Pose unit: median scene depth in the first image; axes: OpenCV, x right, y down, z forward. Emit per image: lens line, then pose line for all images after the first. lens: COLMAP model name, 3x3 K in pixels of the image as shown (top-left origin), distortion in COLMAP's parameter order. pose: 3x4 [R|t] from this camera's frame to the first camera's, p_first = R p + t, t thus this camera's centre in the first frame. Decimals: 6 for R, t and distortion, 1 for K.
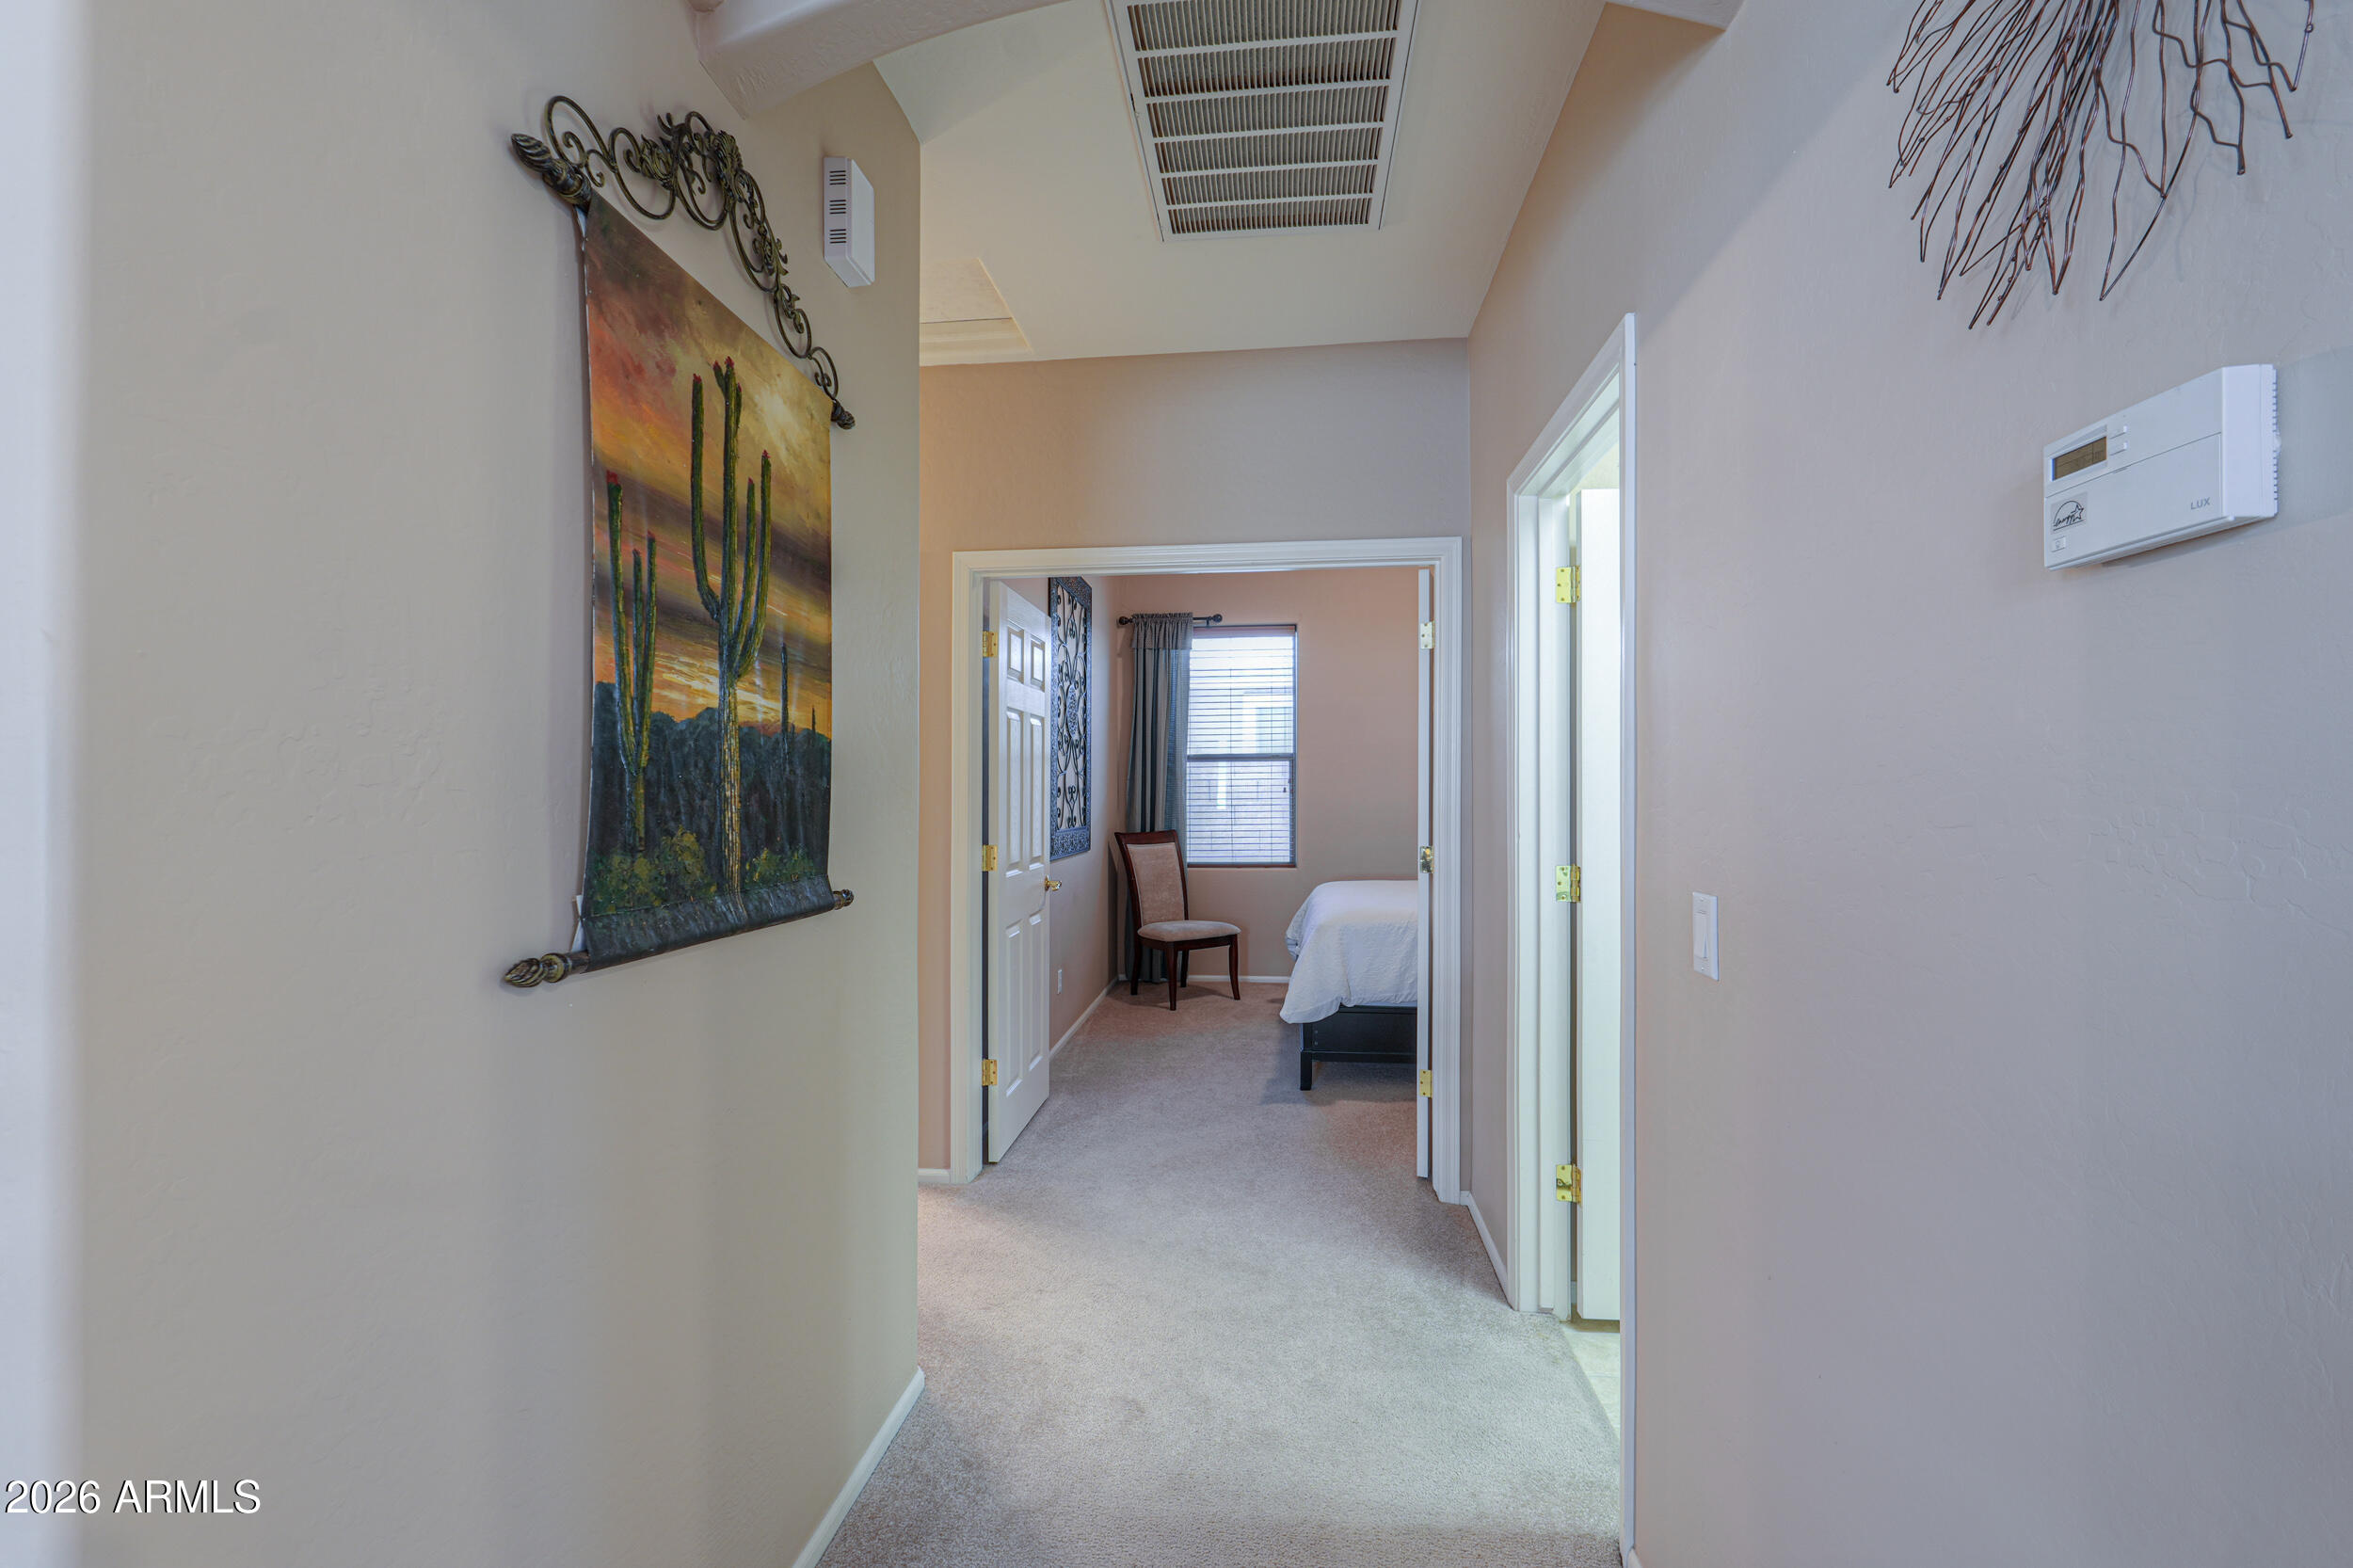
lens RADIAL K [[999.4, 0, 1174.3], [0, 999.4, 780.4], [0, 0, 1]] dist [-0.002379, -0.000479]
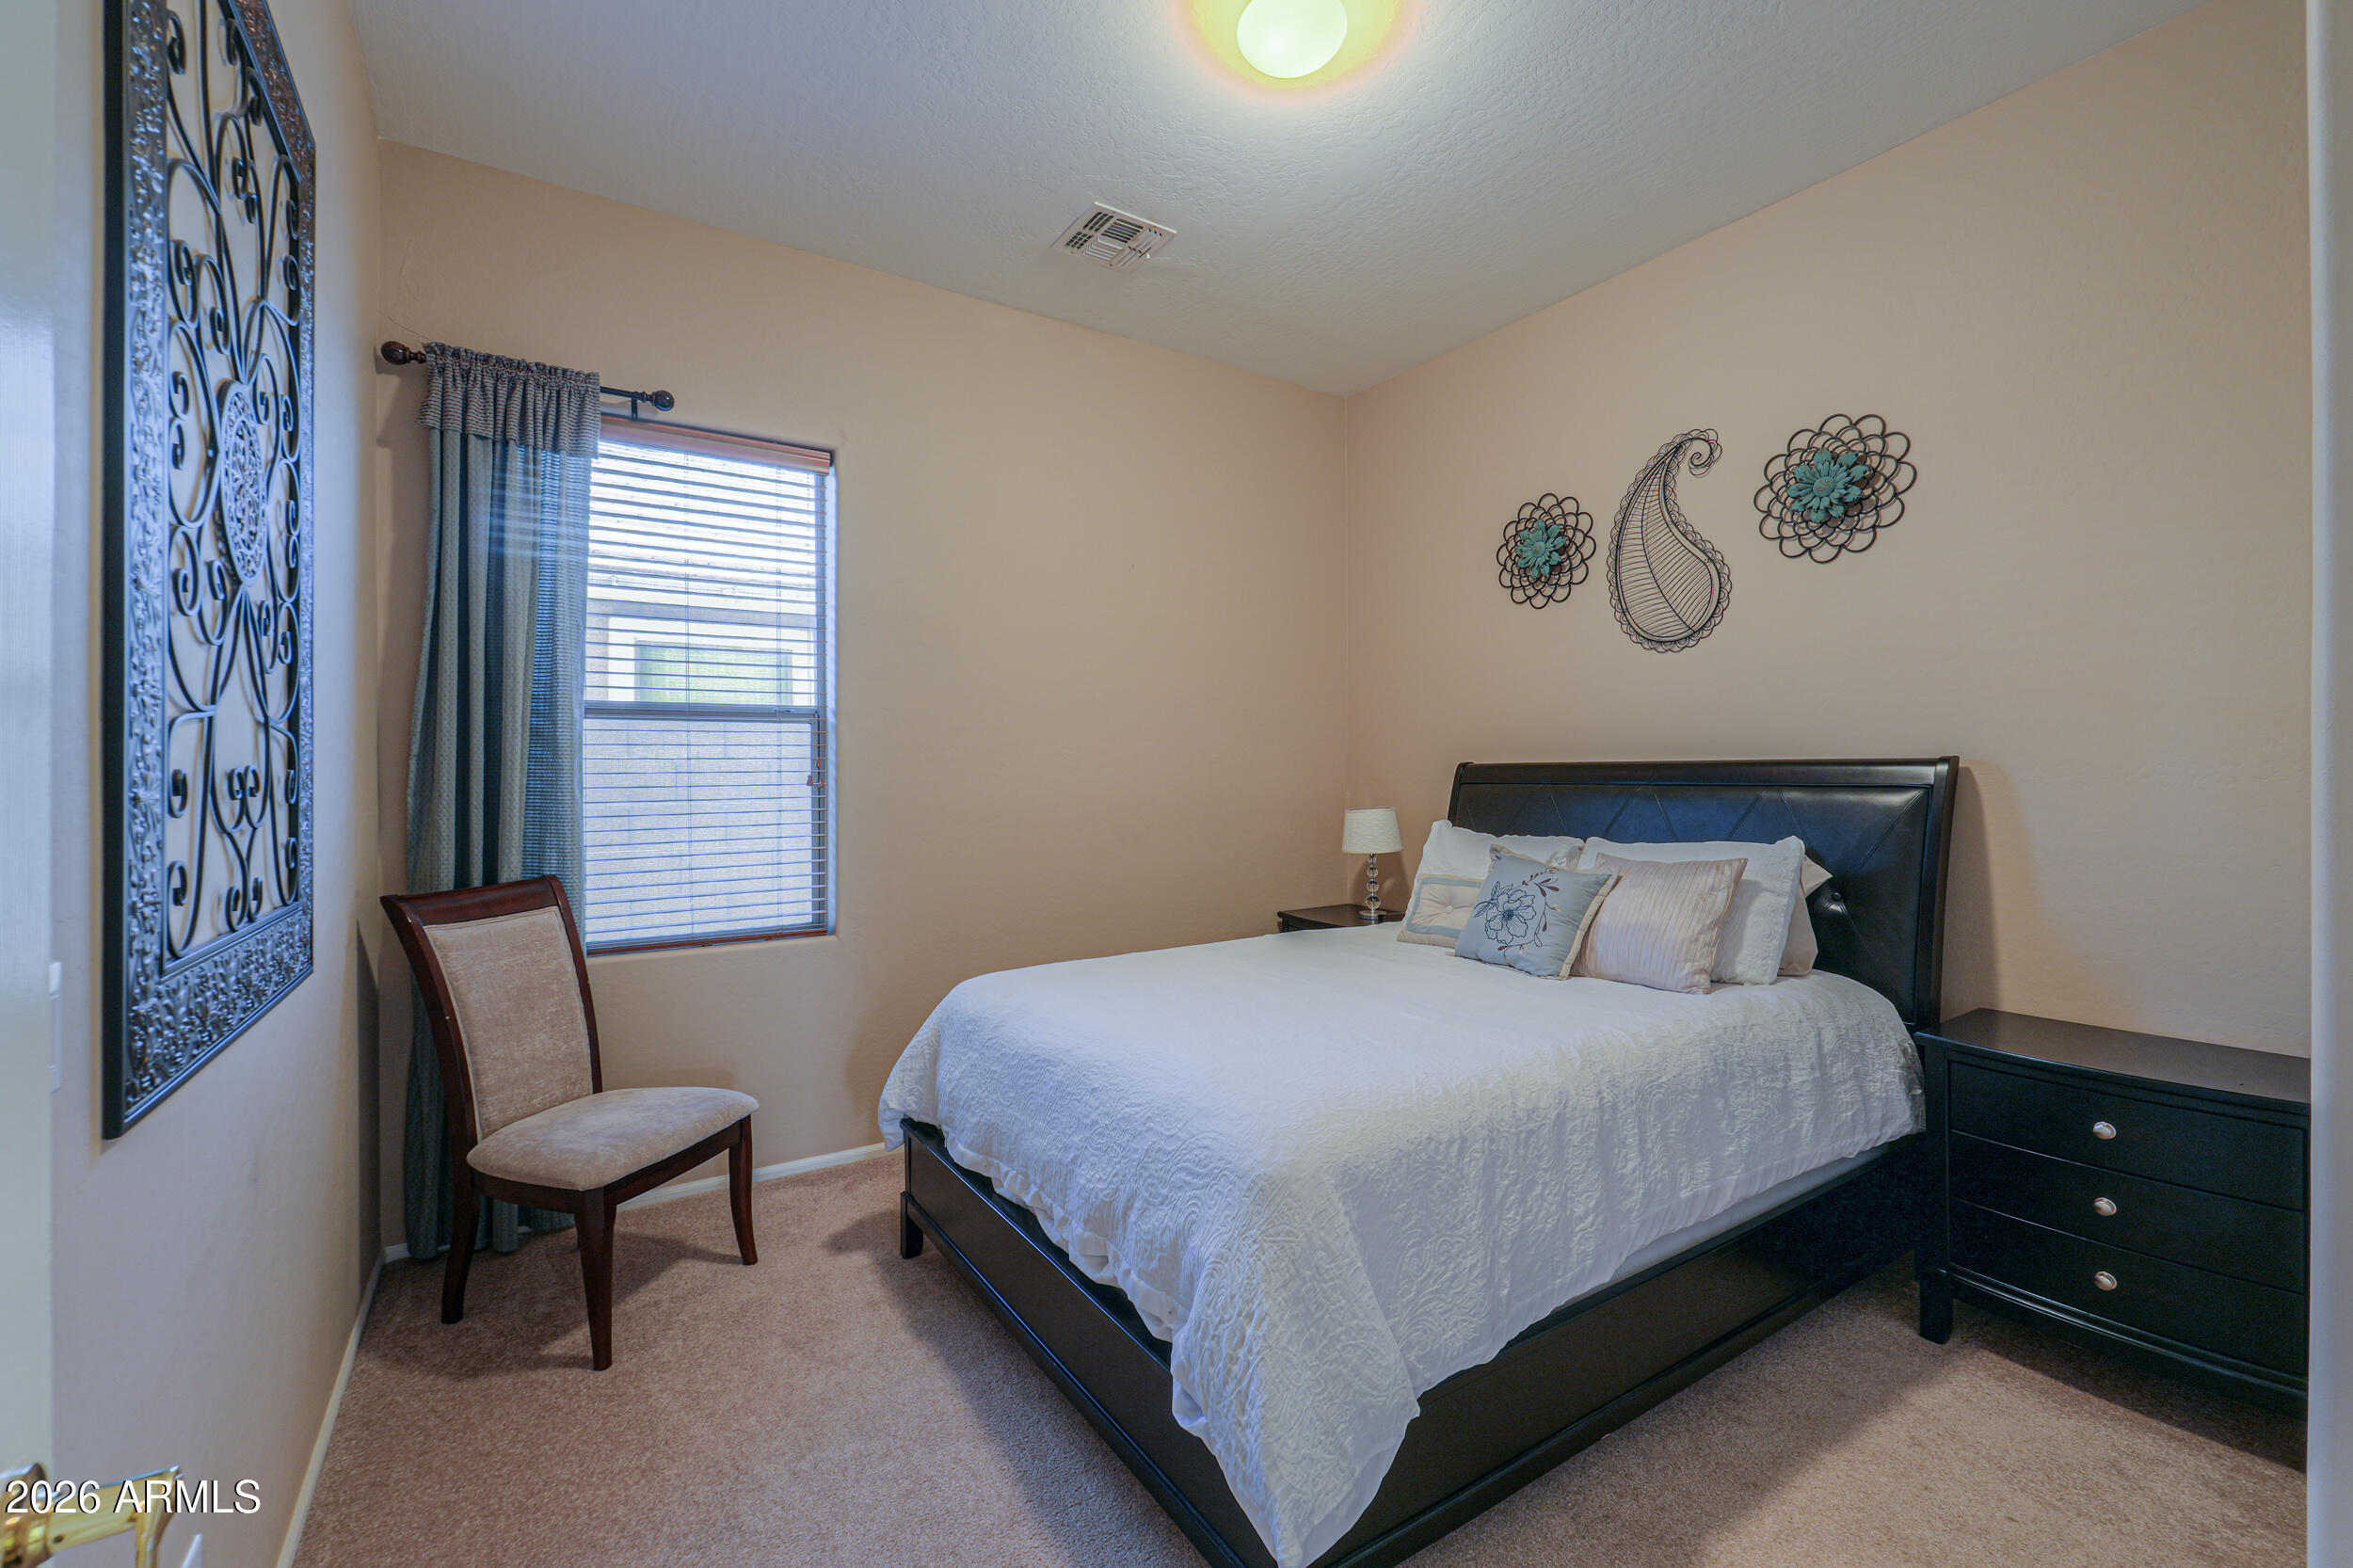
lens RADIAL K [[999.4, 0, 1174.3], [0, 999.4, 780.4], [0, 0, 1]] dist [-0.002379, -0.000479]
pose [[0.779565, -0.004203, 0.626308, -0.059831], [-0.000871, 0.999969, 0.007795, 0.005214], [-0.626321, -0.006622, 0.779537, 0.507311]]
